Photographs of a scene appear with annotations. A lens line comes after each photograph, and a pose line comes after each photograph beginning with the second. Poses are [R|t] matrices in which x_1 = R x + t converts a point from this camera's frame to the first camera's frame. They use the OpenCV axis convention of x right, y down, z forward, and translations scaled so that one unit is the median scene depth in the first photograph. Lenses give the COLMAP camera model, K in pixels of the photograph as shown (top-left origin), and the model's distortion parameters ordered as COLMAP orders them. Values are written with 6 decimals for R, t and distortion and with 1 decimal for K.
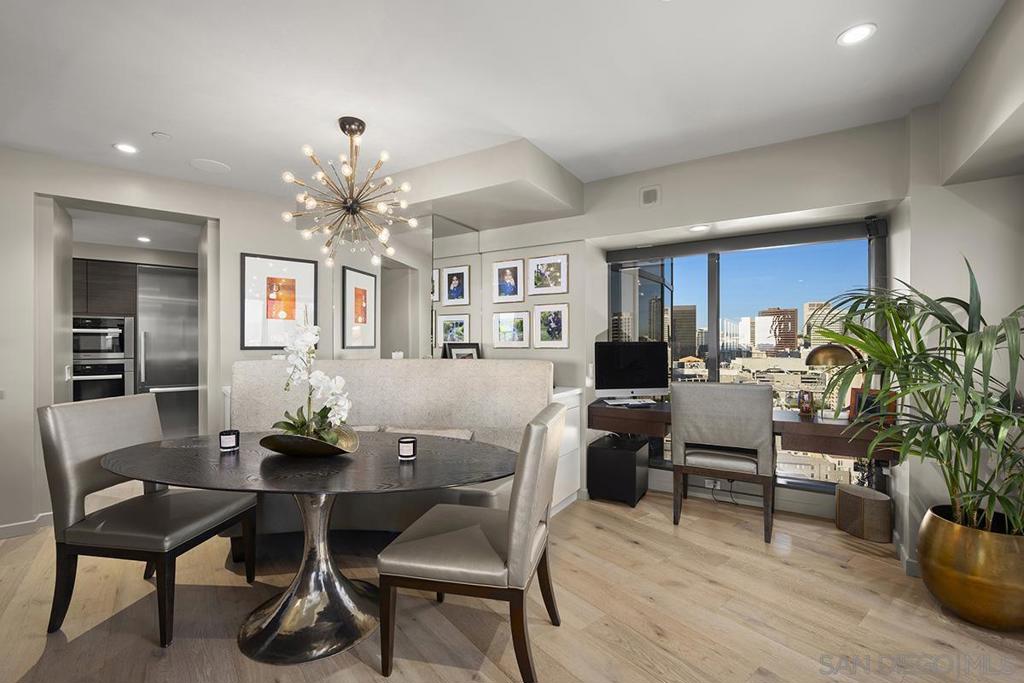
lens RADIAL K [[452.8, 0, 508.9], [0, 452.8, 347.6], [0, 0, 1]] dist [0.002626, -0.000060]
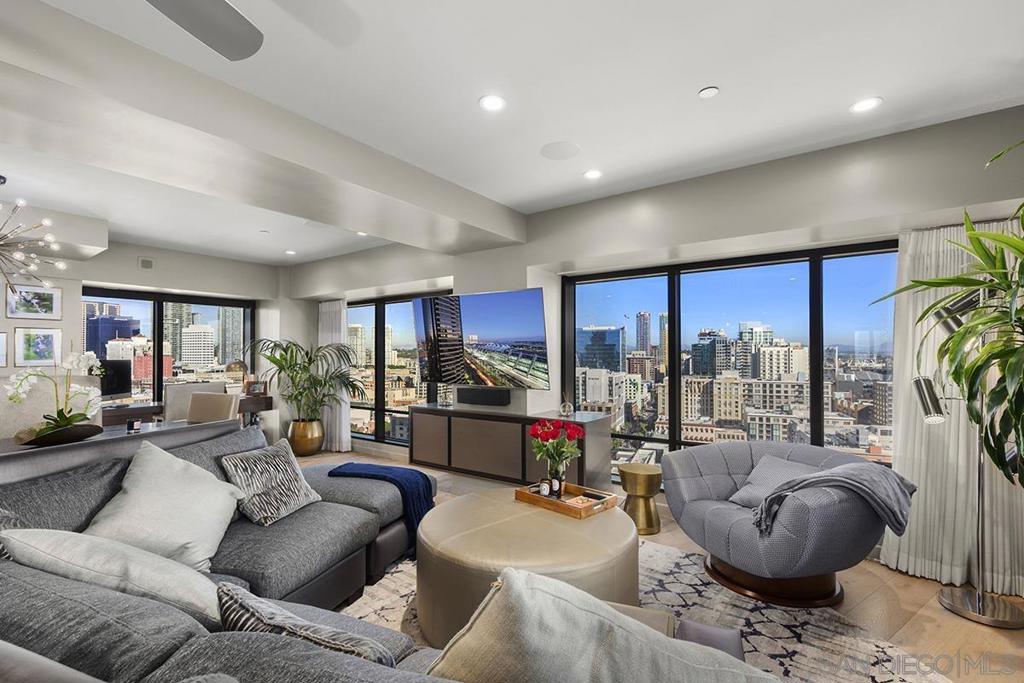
lens RADIAL K [[452.8, 0, 508.9], [0, 452.8, 347.6], [0, 0, 1]] dist [0.002626, -0.000060]
pose [[0.080325, 0.015042, 0.996655, -0.992852], [0.010804, 0.999814, -0.015961, -0.015061], [-0.996710, 0.012050, 0.080148, -0.298028]]
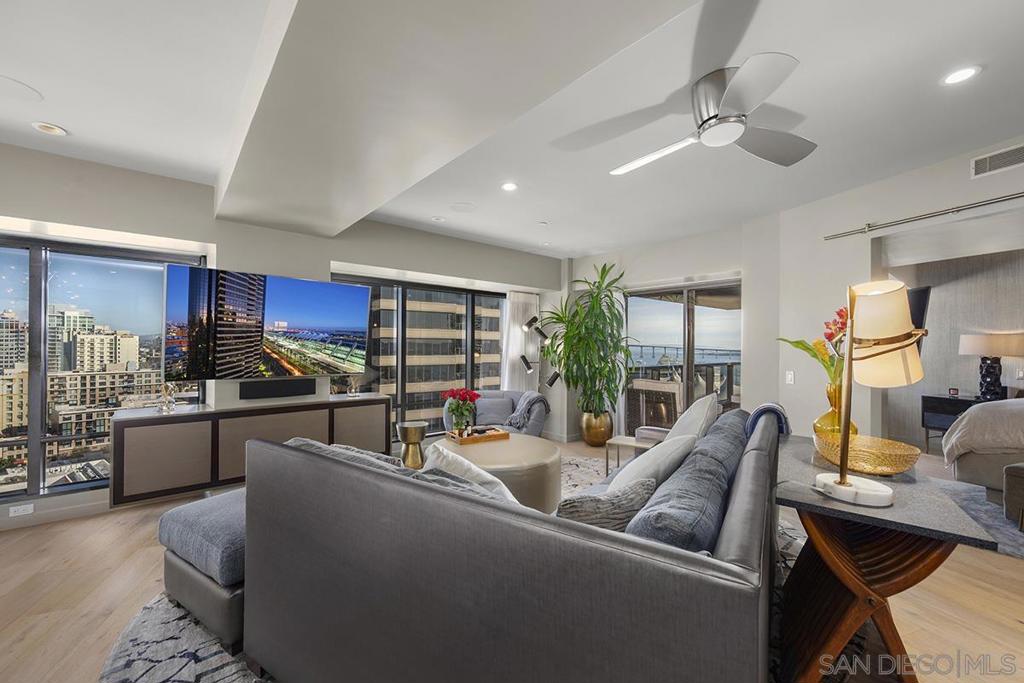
lens RADIAL K [[410.0, 0, 508.9], [0, 410.0, 342.8], [0, 0, 1]] dist [-0.000304, 0.000089]
pose [[-0.945656, -0.004302, 0.325142, -0.688054], [-0.003661, 0.999990, 0.002585, -0.021066], [-0.325149, 0.001254, -0.945662, 0.573758]]
